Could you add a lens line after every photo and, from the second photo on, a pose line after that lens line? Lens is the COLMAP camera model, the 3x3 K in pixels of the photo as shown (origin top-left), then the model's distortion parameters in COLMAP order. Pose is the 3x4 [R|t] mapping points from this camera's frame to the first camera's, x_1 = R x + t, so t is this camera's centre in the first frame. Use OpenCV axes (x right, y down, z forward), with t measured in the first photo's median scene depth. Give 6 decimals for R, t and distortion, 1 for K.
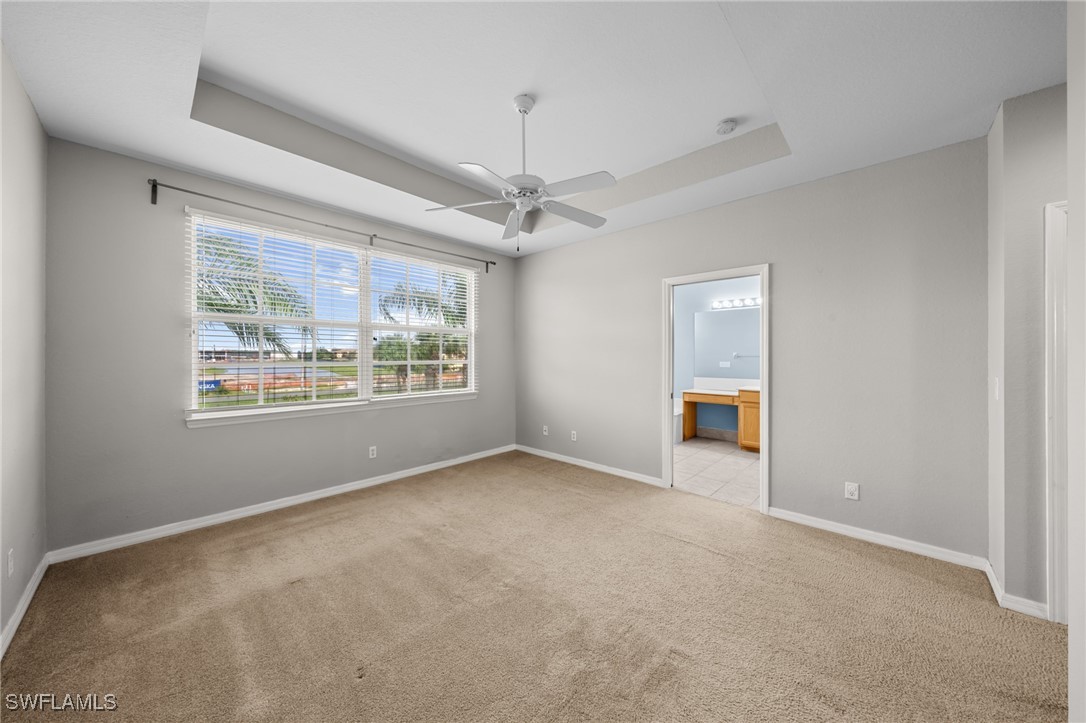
lens RADIAL K [[367.7, 0, 528.2], [0, 367.7, 356.8], [0, 0, 1]] dist [-0.000023, -0.000118]
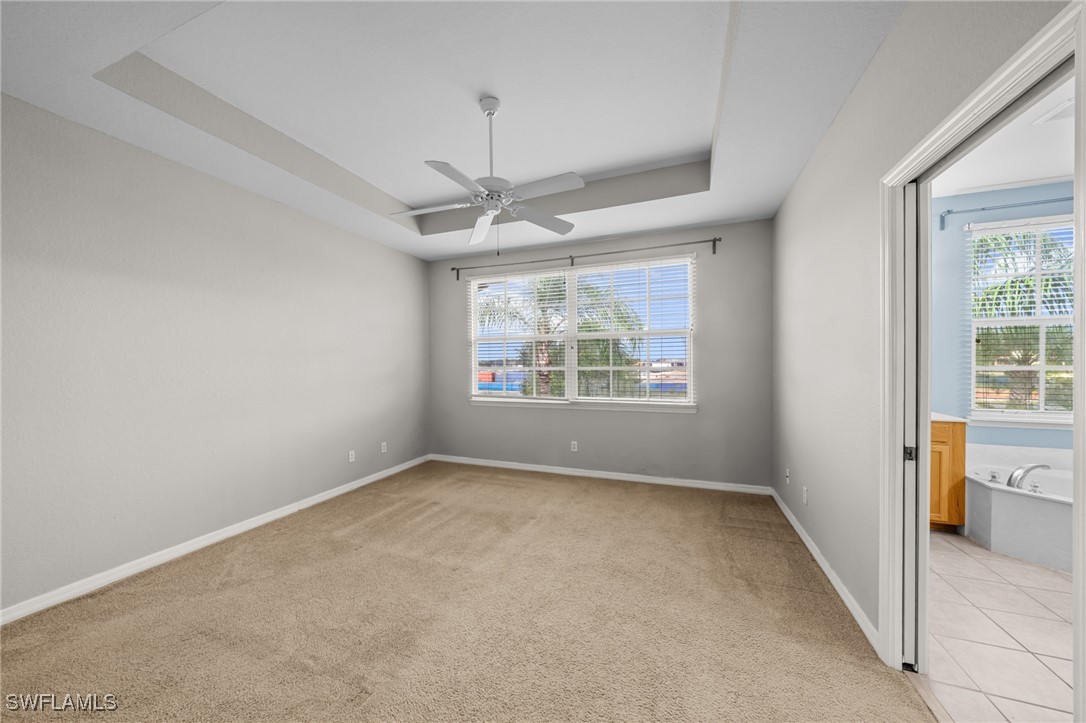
lens RADIAL K [[370.0, 0, 541.3], [0, 370.0, 366.2], [0, 0, 1]] dist [0.000153, -0.000014]
pose [[0.399297, -0.000187, -0.916822, 0.696084], [0.005624, 0.999982, 0.002245, 0.008161], [0.916804, -0.006053, 0.399291, 0.525596]]
